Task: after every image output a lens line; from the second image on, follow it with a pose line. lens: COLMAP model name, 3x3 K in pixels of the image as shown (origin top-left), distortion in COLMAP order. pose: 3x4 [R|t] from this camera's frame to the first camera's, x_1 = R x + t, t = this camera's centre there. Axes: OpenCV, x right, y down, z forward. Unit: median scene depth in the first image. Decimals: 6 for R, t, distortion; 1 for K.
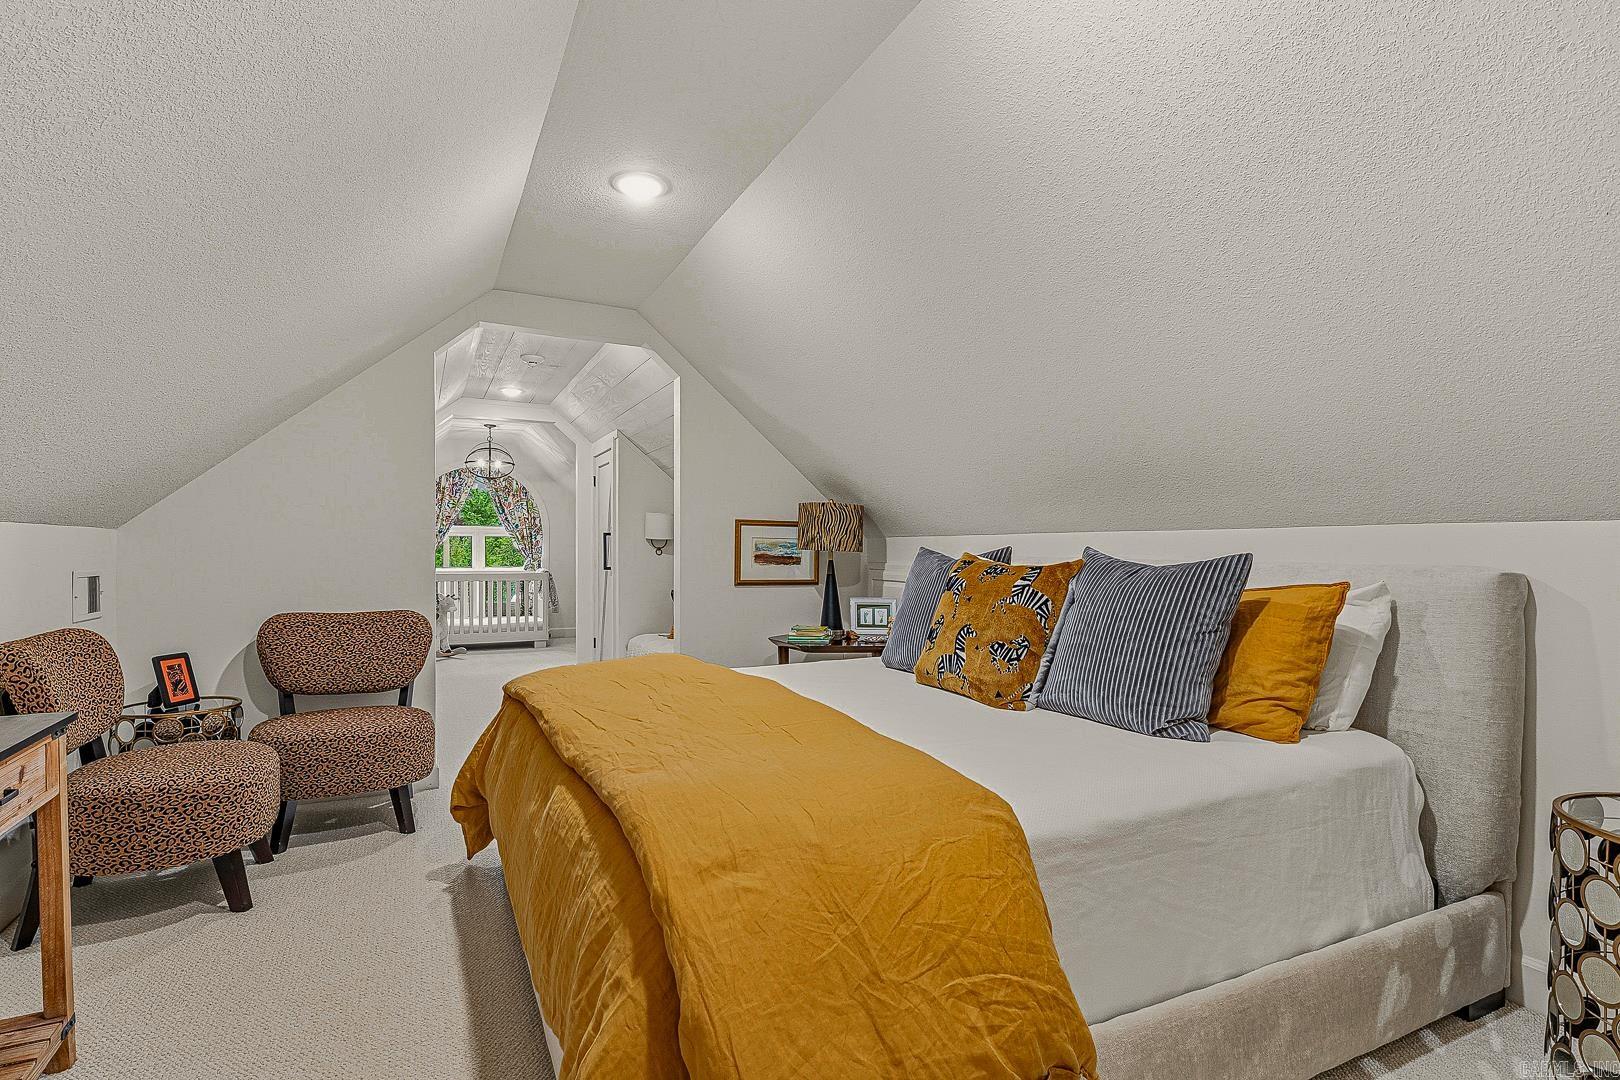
lens RADIAL K [[803.4, 0, 801.4], [0, 803.4, 557.2], [0, 0, 1]] dist [-0.002927, -0.000048]
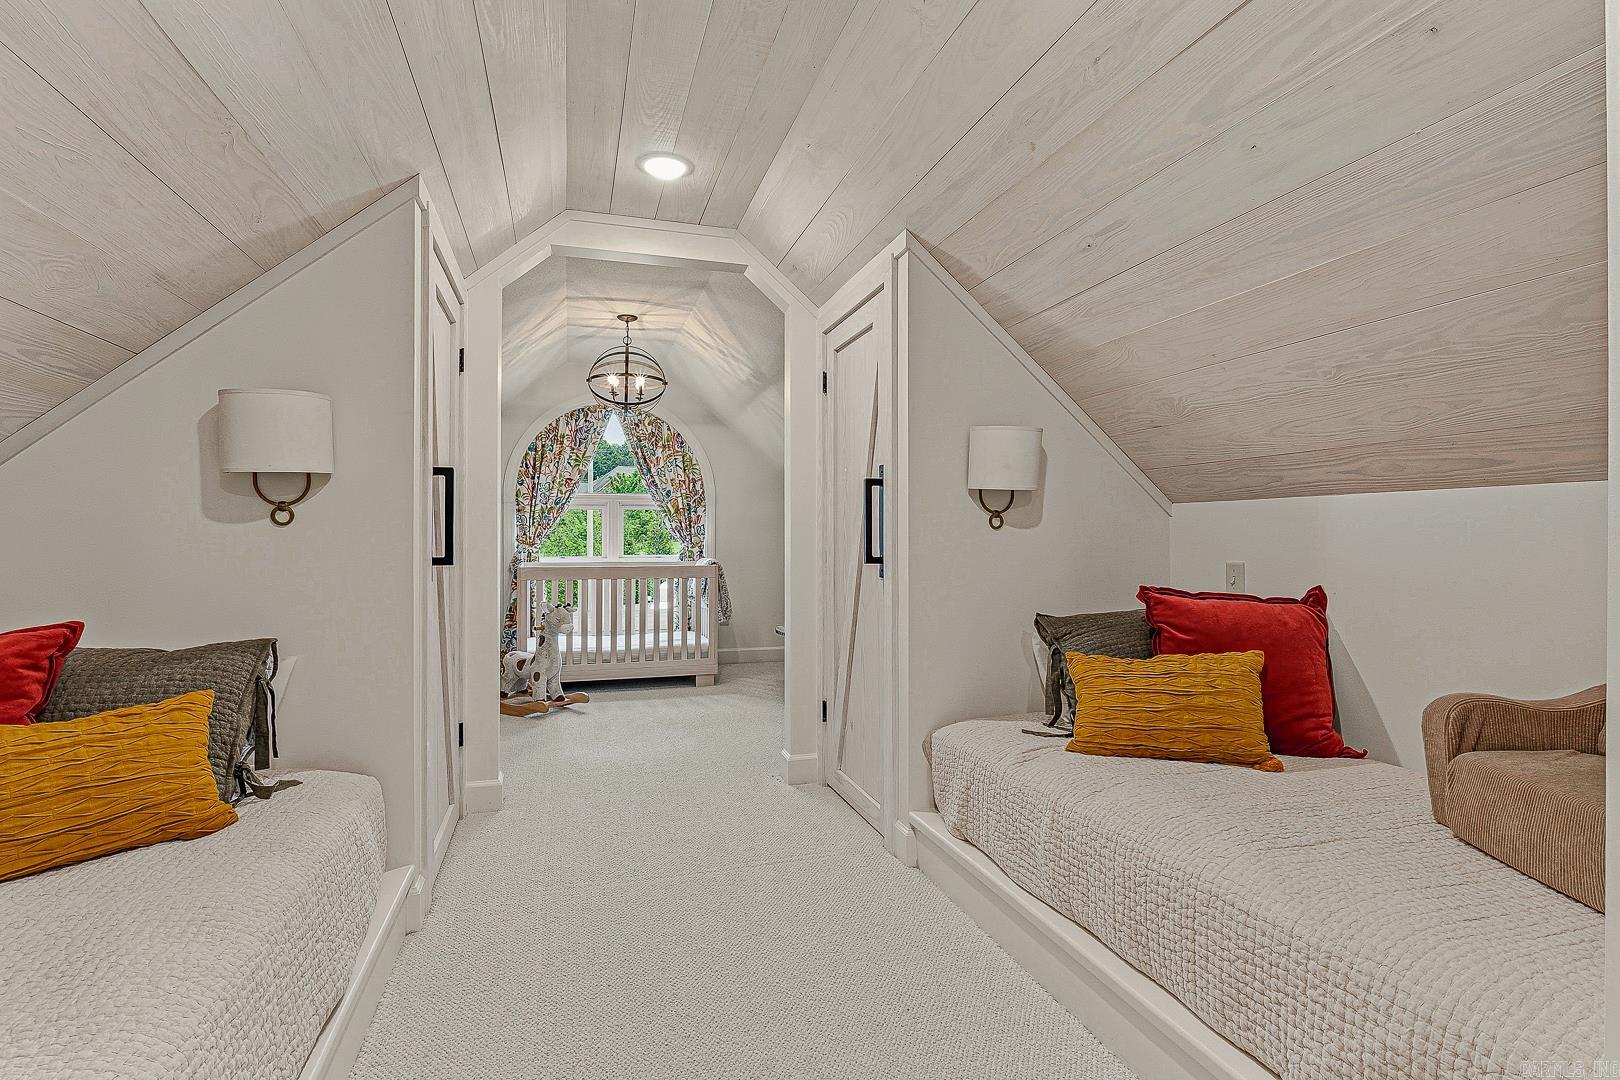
lens RADIAL K [[803.4, 0, 816.6], [0, 803.4, 535.0], [0, 0, 1]] dist [-0.002927, -0.000048]
pose [[0.988759, -0.002714, -0.149496, -0.147537], [0.000791, 0.999916, -0.012917, 0.004288], [0.149519, 0.012654, 0.988678, 0.399054]]
